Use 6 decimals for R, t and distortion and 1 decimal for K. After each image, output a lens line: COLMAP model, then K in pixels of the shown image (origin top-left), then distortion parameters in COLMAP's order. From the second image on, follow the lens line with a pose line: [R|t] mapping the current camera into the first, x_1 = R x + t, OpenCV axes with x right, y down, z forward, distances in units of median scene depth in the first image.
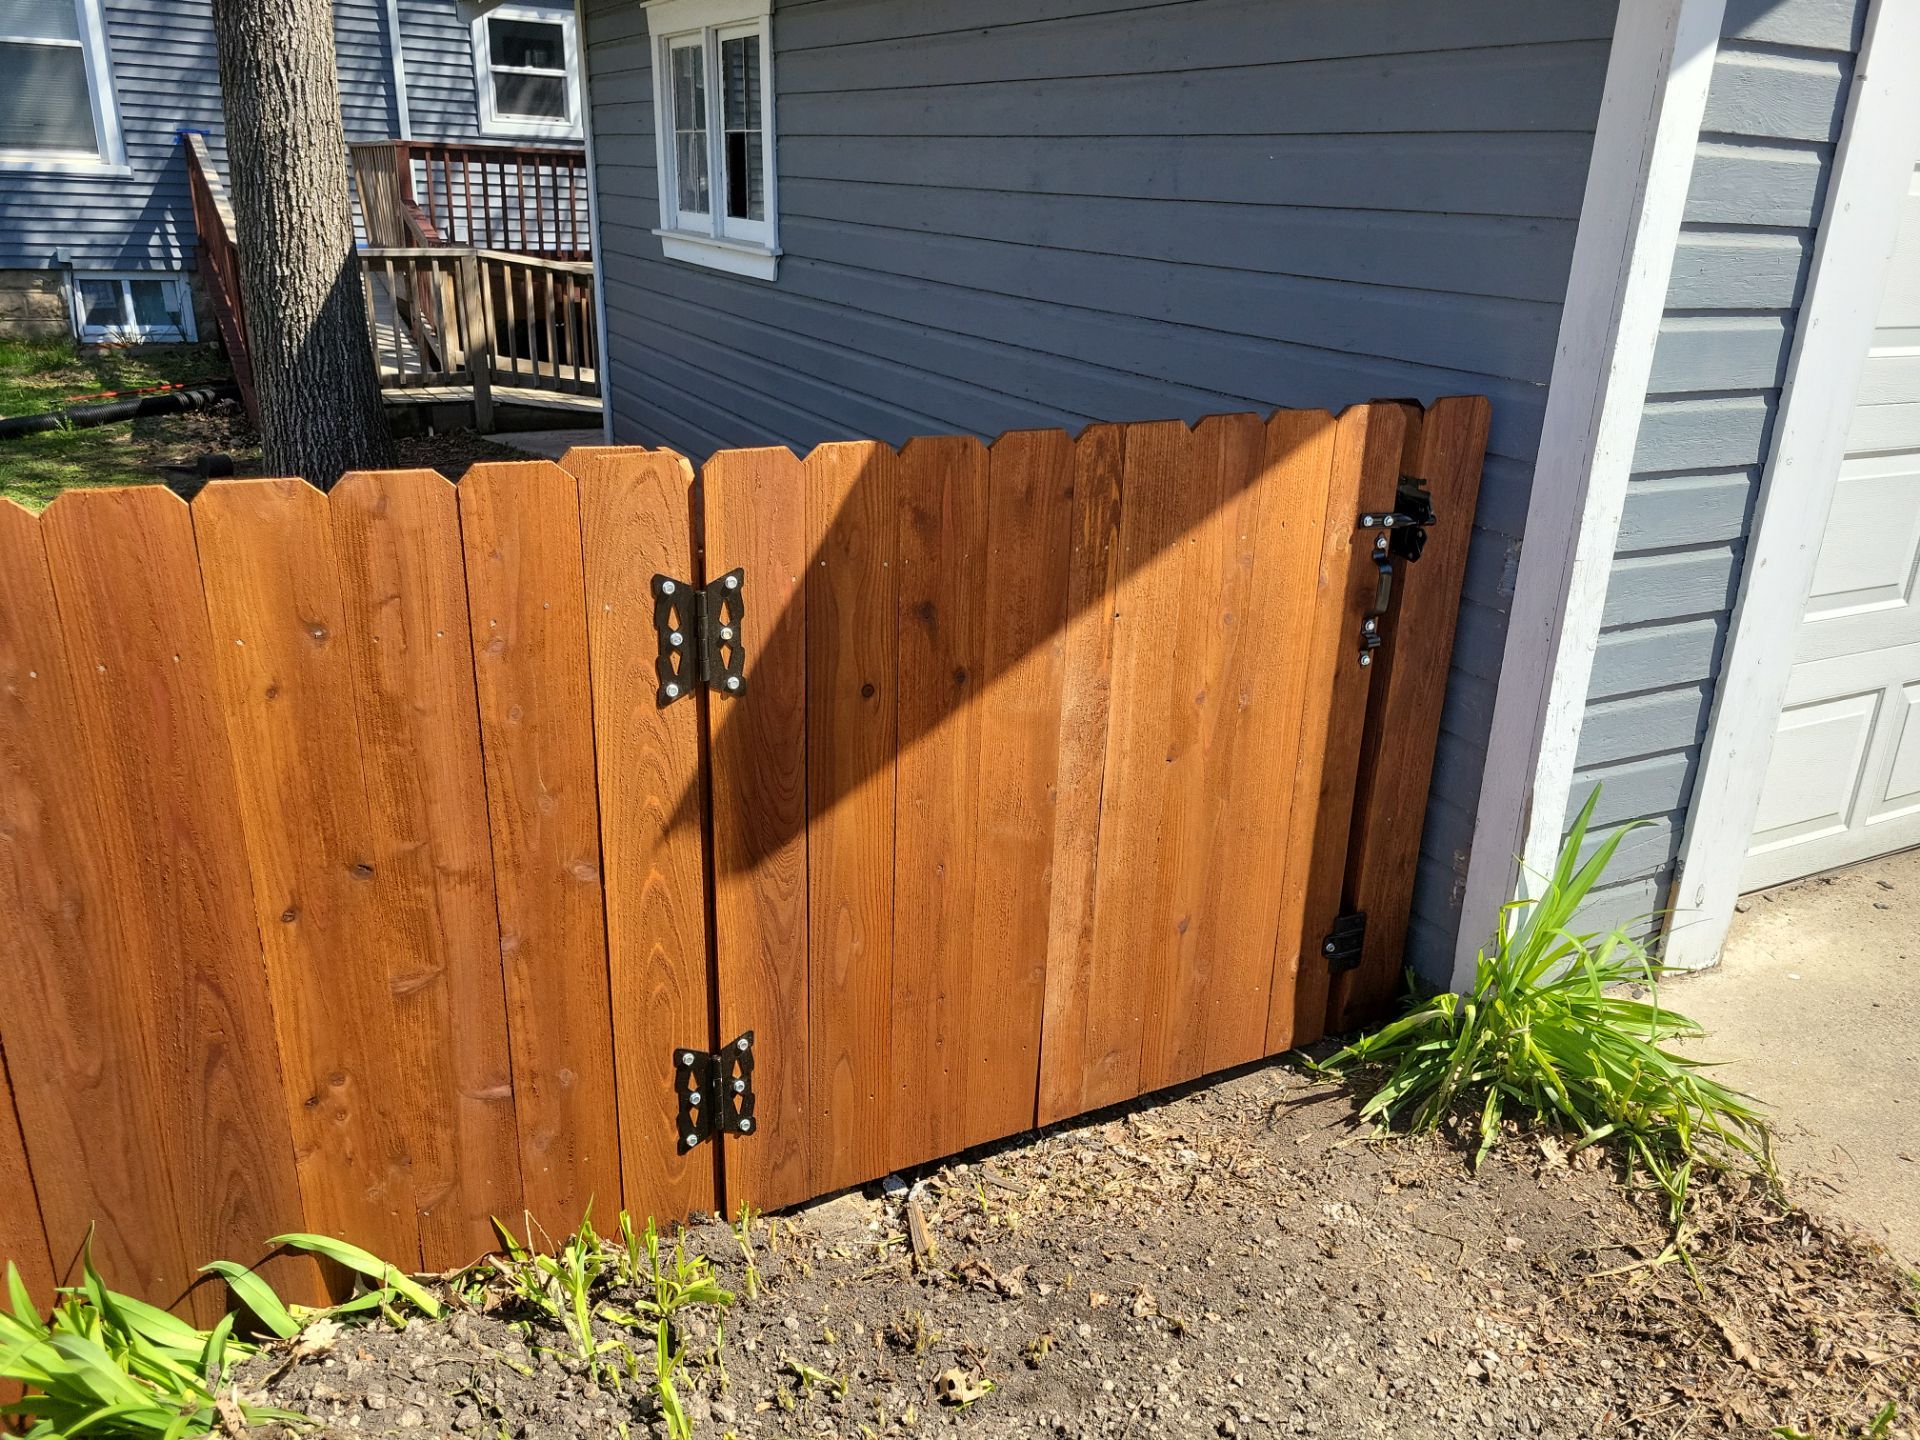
lens RADIAL K [[1441.8, 0, 960.0], [0, 1441.8, 720.0], [0, 0, 1]] dist [0.050537, -0.038119]
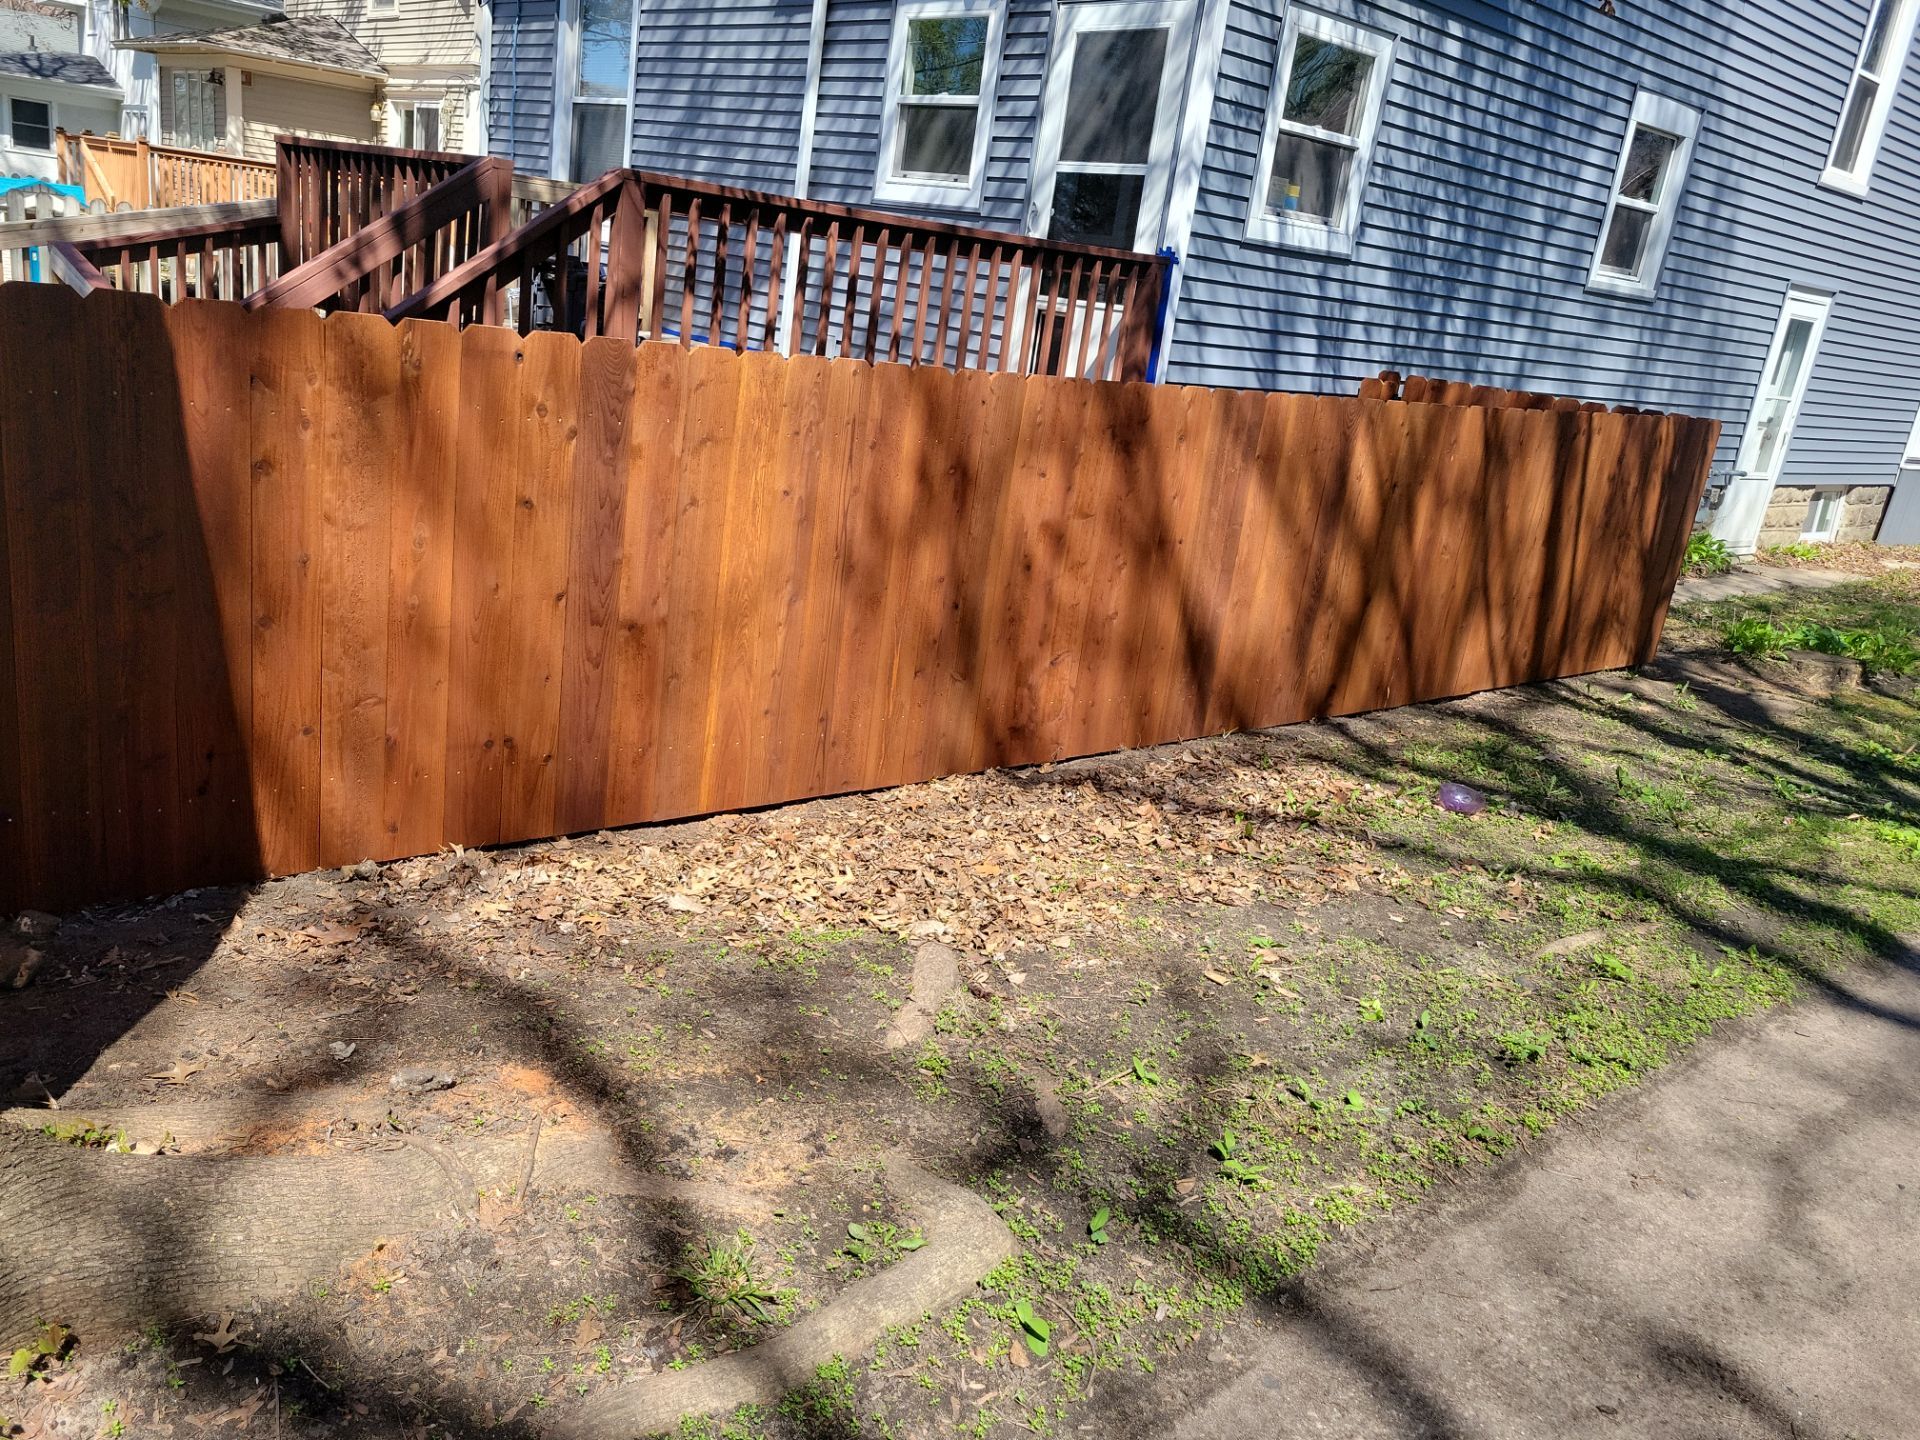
lens RADIAL K [[1441.8, 0, 960.0], [0, 1441.8, 720.0], [0, 0, 1]] dist [0.050537, -0.038119]
pose [[0.215997, 0.285770, -0.933638, 1.658055], [-0.446613, 0.879233, 0.165793, -1.571298], [0.868264, 0.381164, 0.317540, 4.447790]]
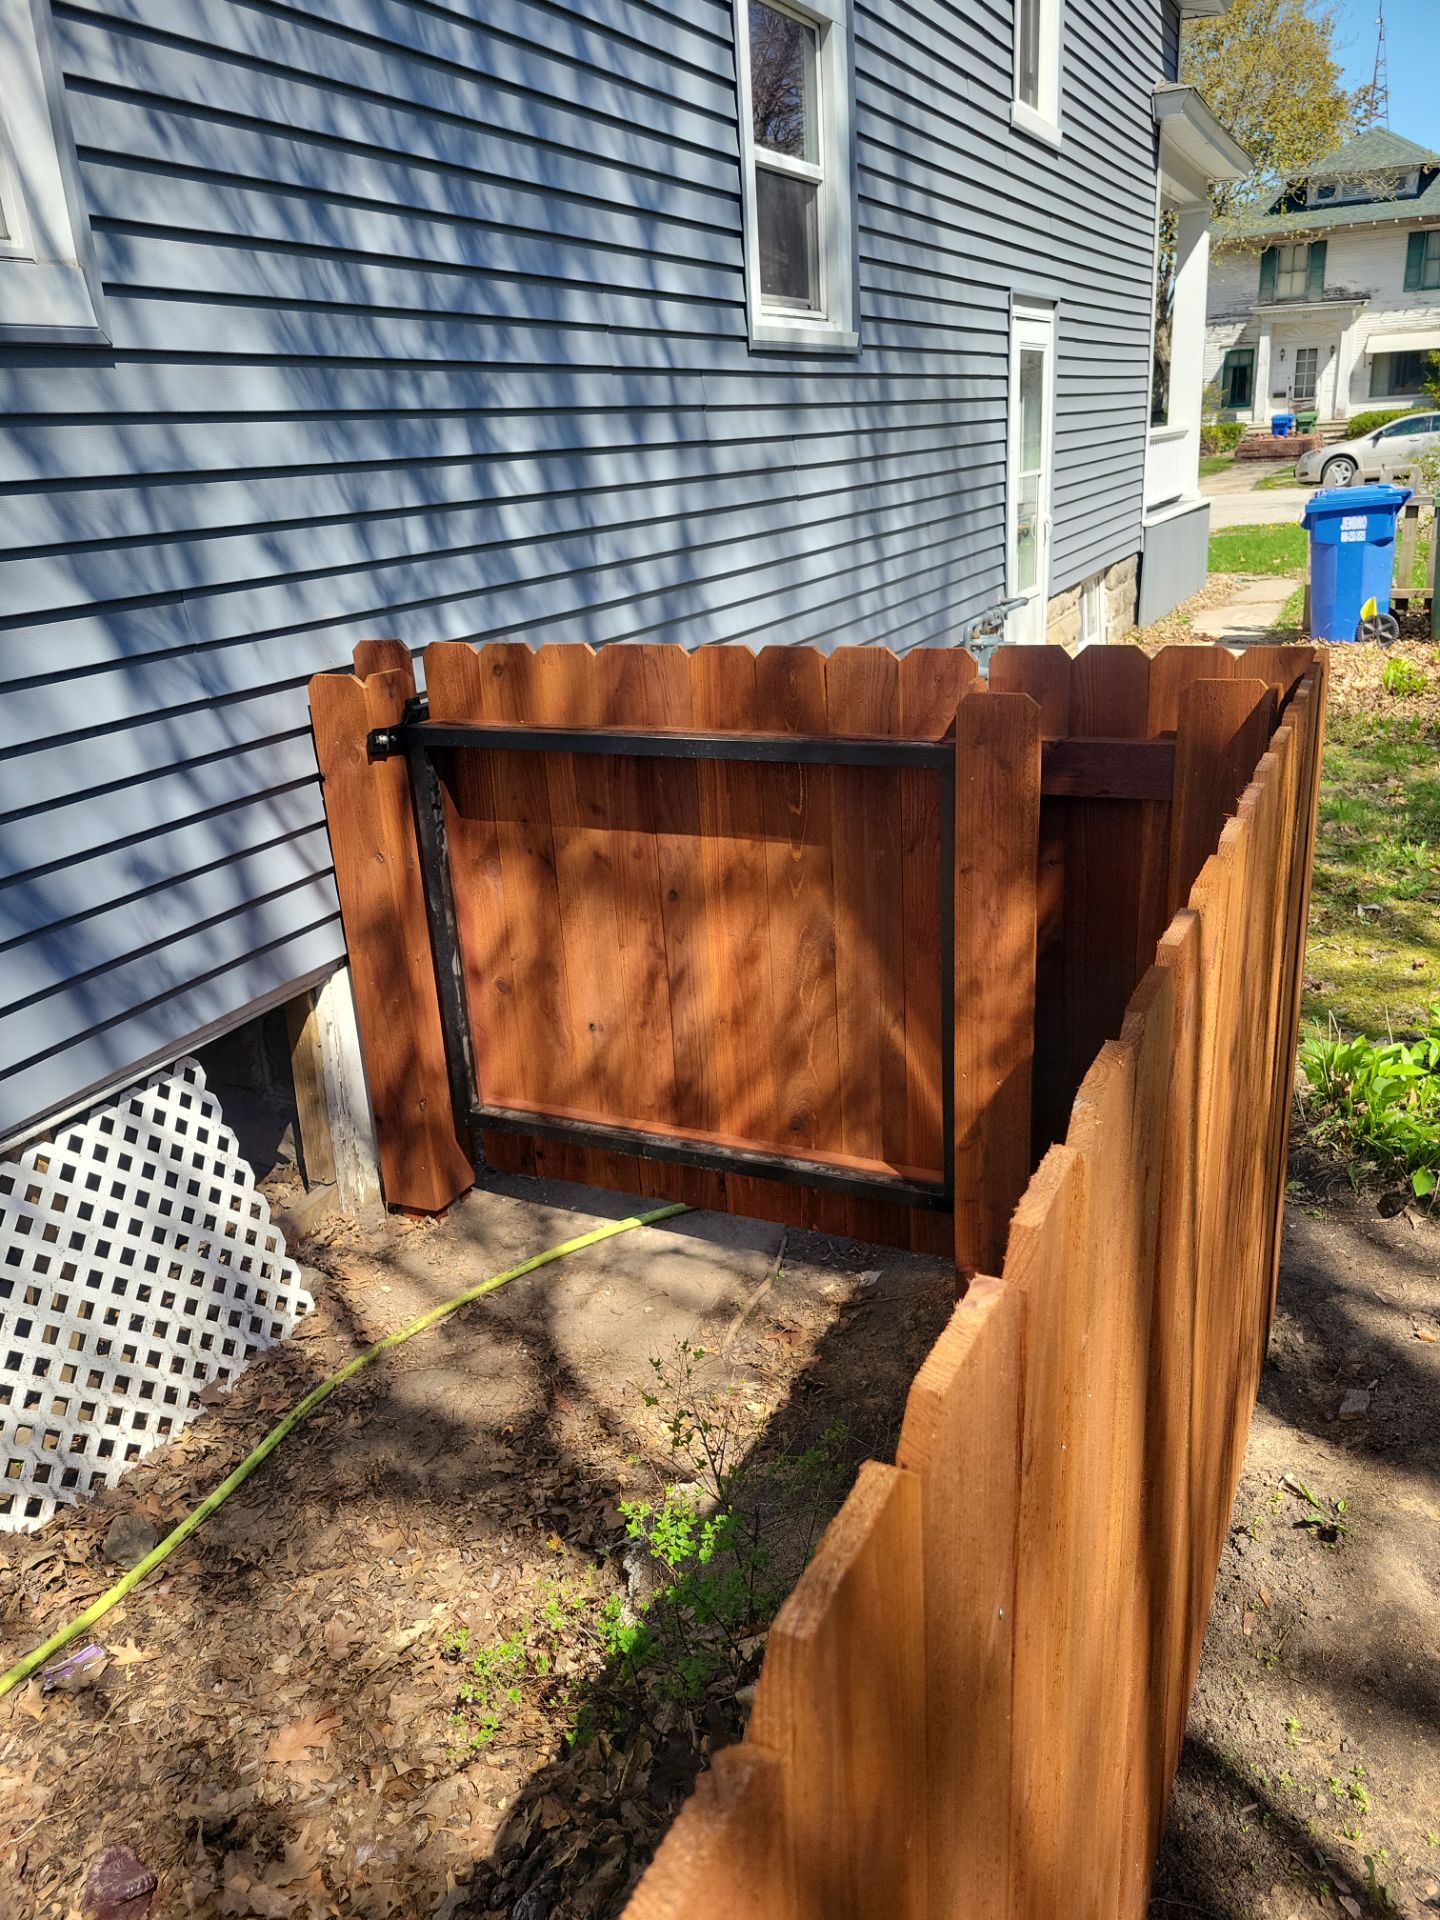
lens RADIAL K [[1441.8, 0, 741.8], [0, 1441.8, 935.8], [0, 0, 1]] dist [0.050537, -0.038119]
pose [[0.599737, 0.194782, -0.776128, -0.122421], [-0.200023, 0.975623, 0.090285, -2.045739], [0.774794, 0.101096, 0.624078, 5.461746]]
